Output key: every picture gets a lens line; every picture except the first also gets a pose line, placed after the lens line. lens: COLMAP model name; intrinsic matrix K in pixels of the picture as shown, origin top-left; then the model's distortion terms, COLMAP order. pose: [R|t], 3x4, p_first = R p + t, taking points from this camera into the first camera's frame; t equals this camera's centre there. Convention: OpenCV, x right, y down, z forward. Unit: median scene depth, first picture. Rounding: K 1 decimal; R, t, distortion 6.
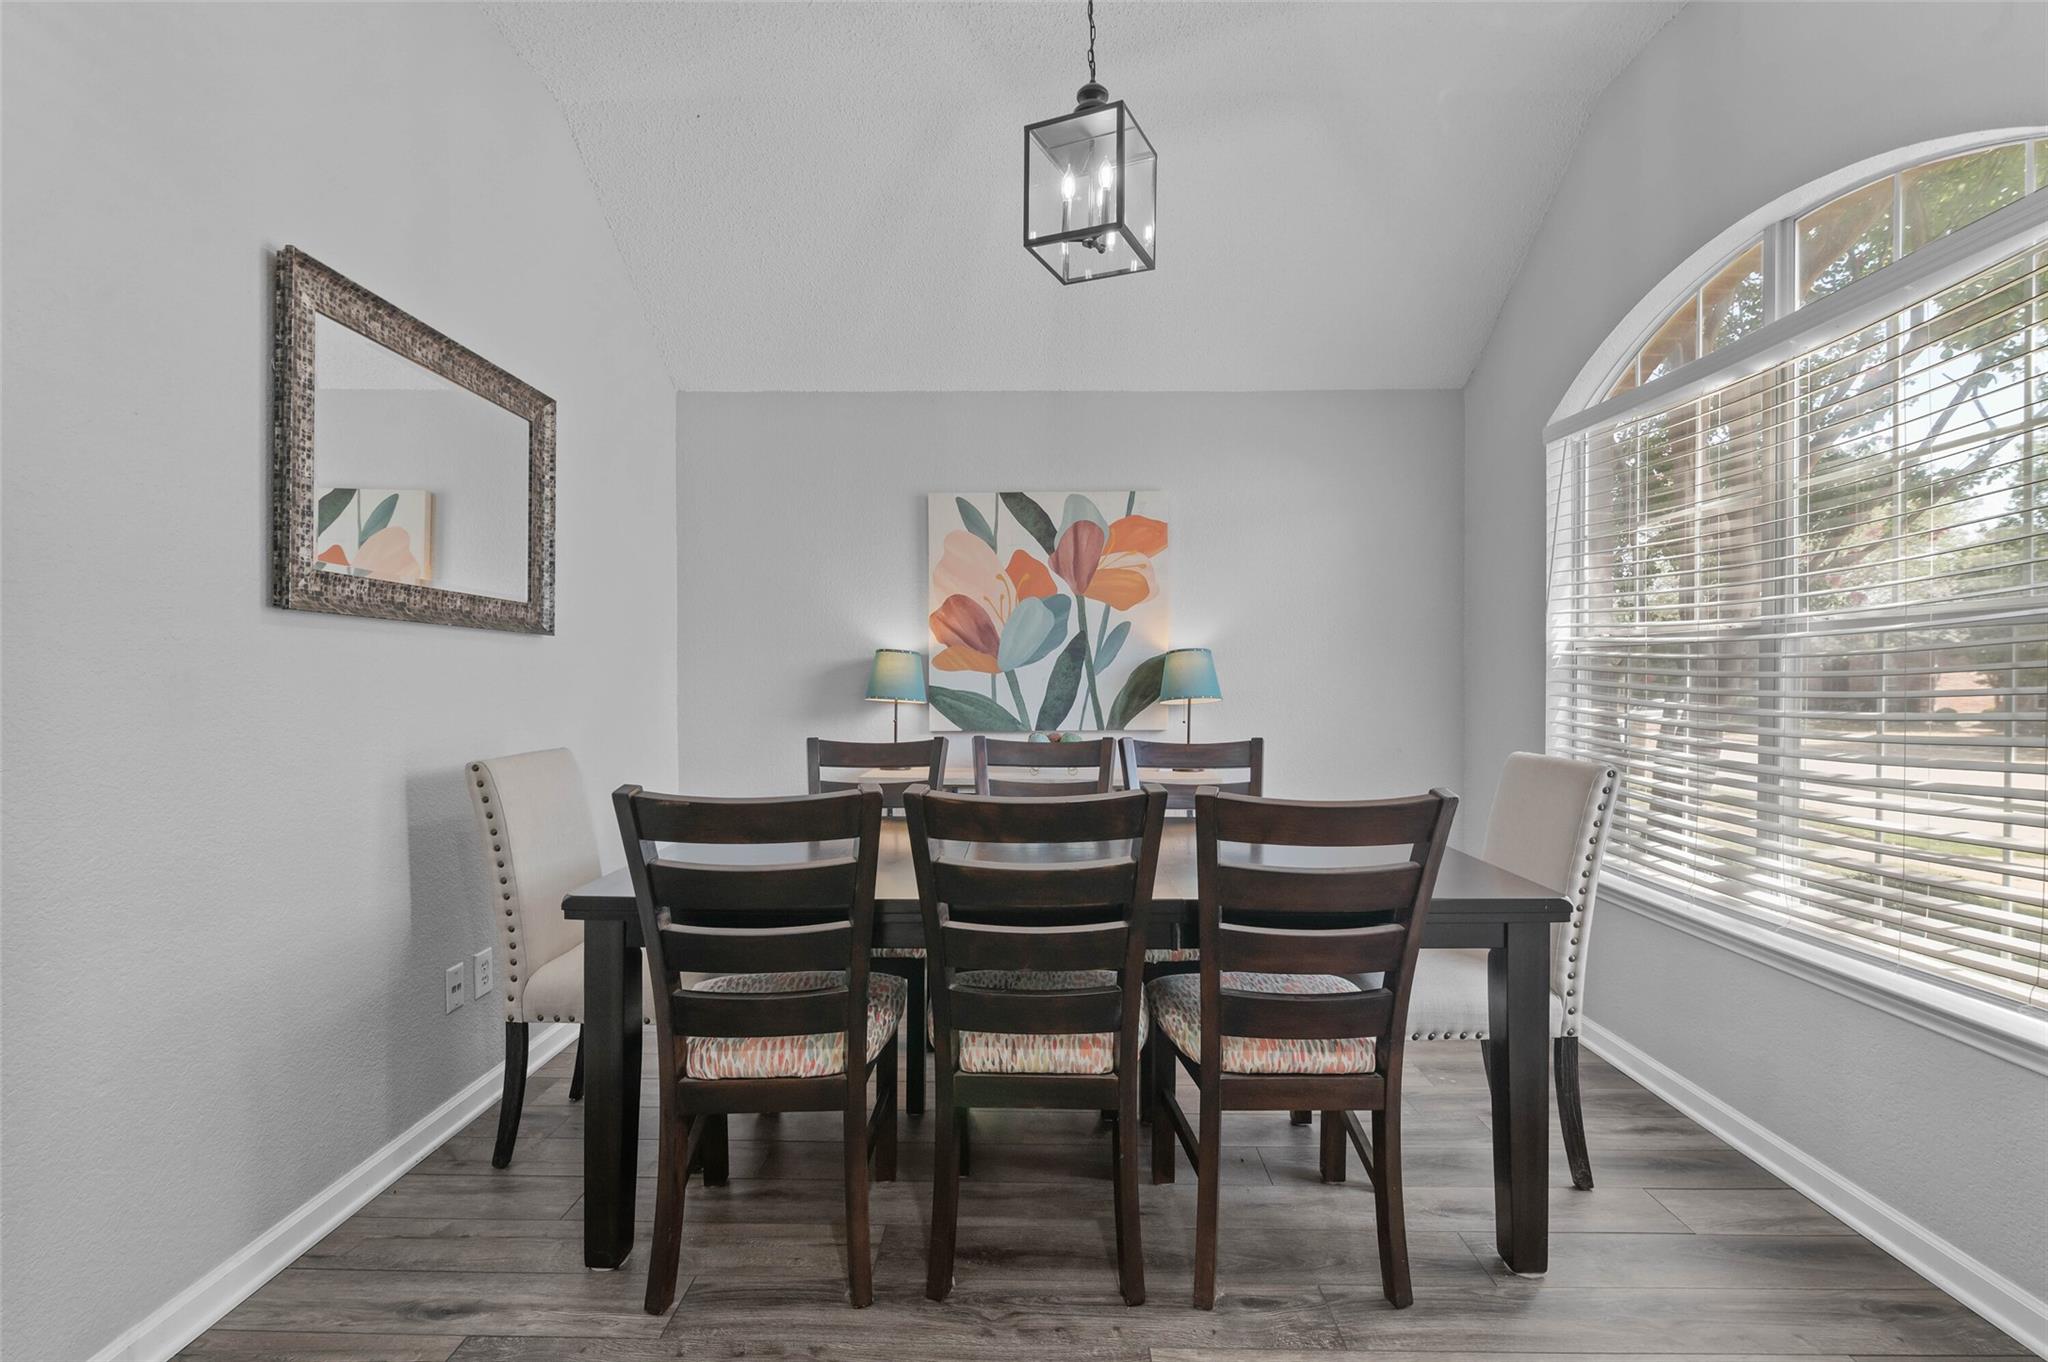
lens RADIAL K [[941.2, 0, 1031.4], [0, 941.2, 685.4], [0, 0, 1]] dist [-0.012833, 0.002231]
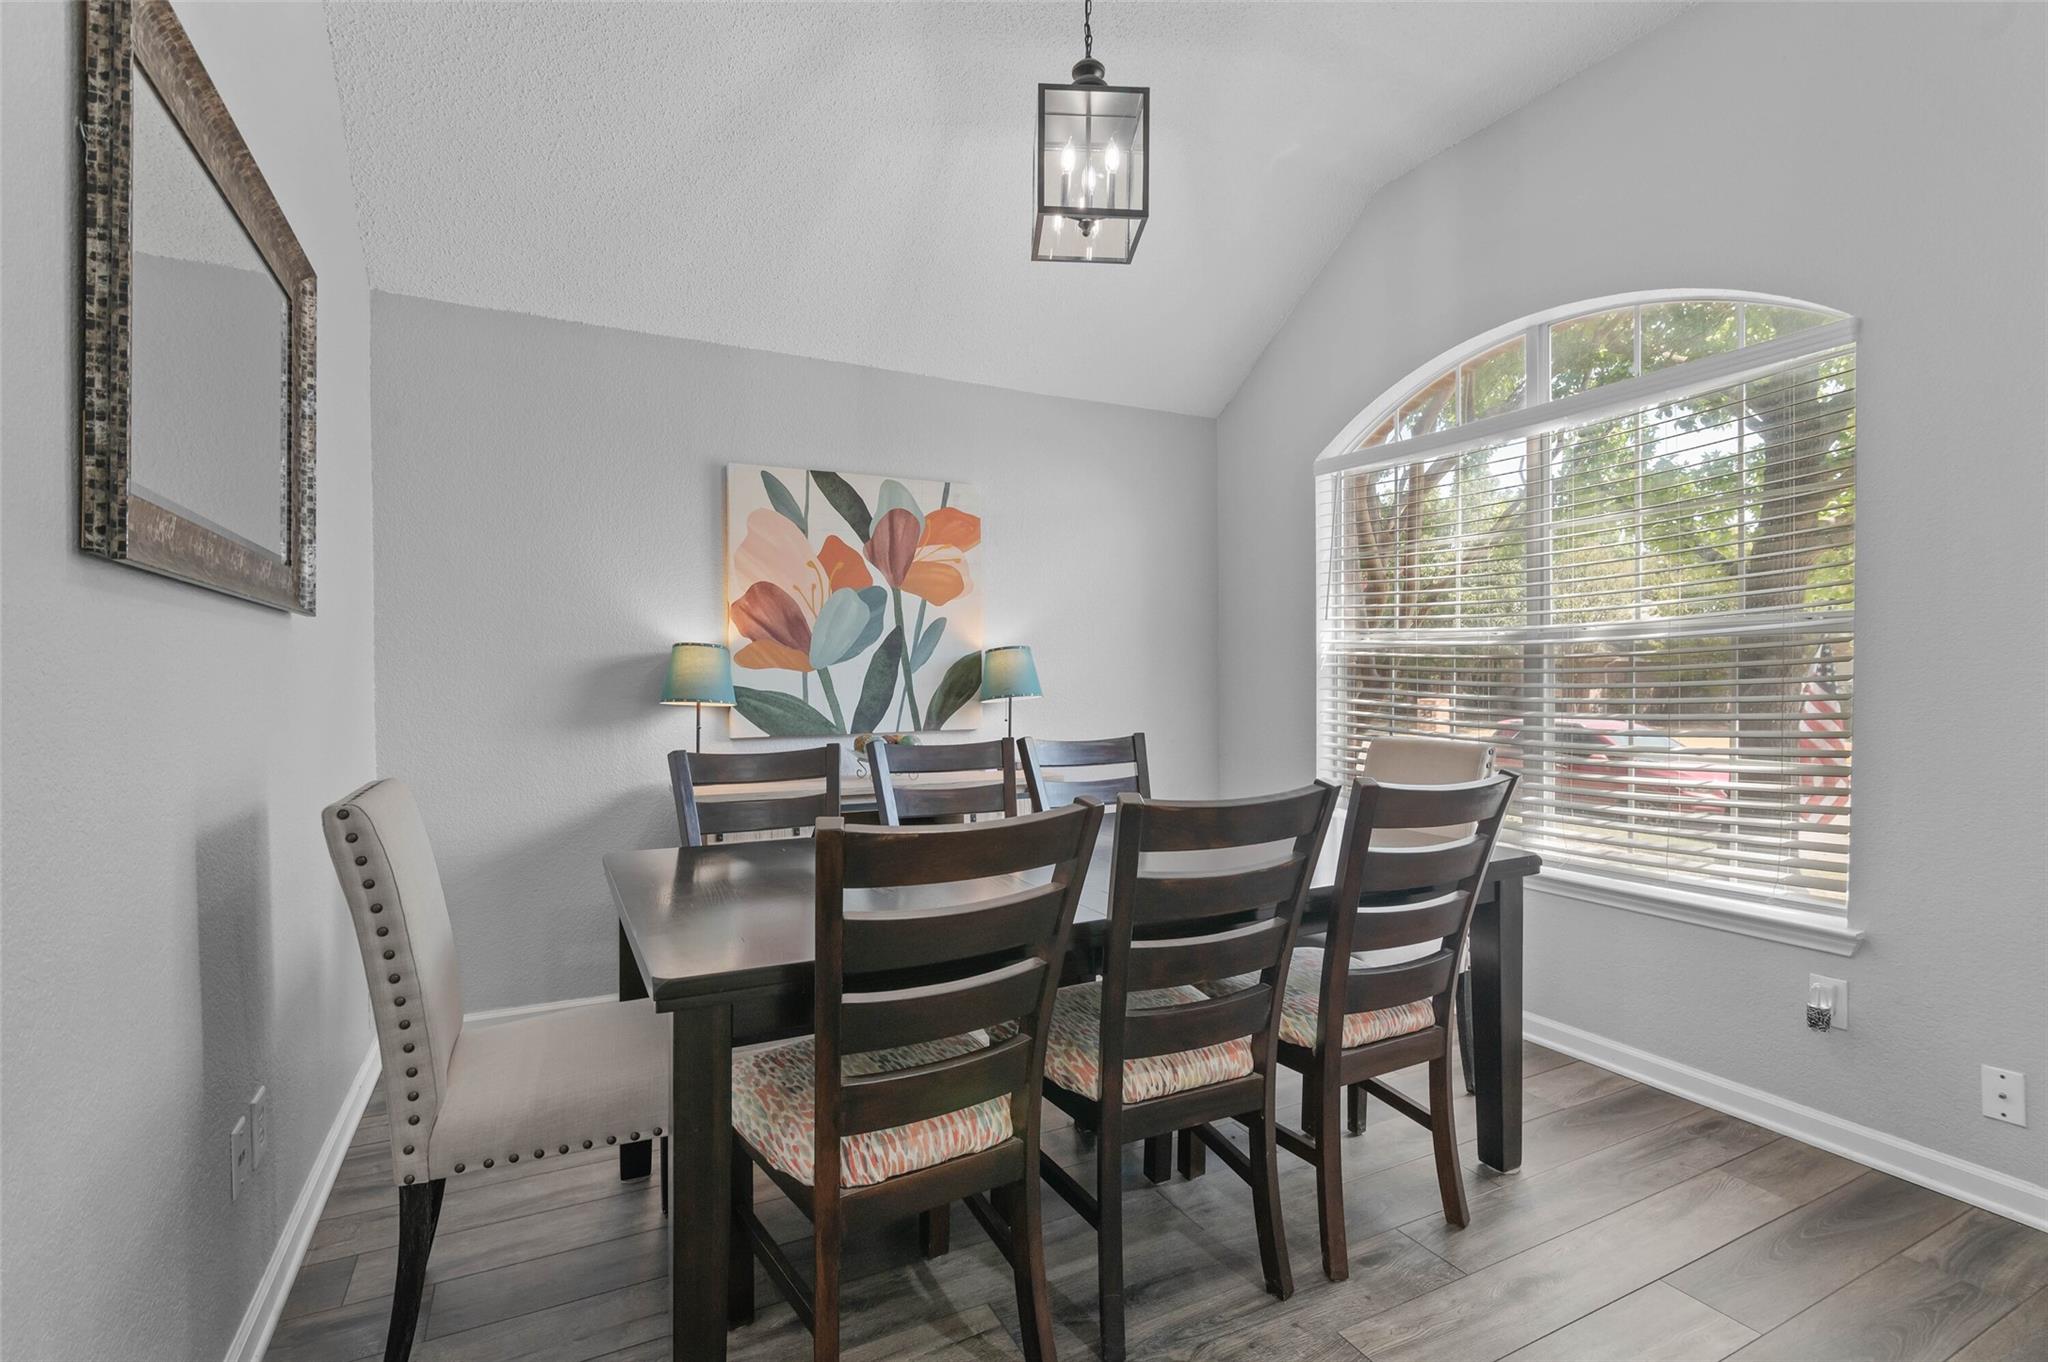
lens RADIAL K [[941.2, 0, 1025.3], [0, 941.2, 683.7], [0, 0, 1]] dist [-0.012833, 0.002231]
pose [[0.882188, -0.007268, 0.470842, -0.277522], [0.007553, 0.999971, 0.001285, -0.000602], [-0.470838, 0.002423, 0.882217, 0.111584]]
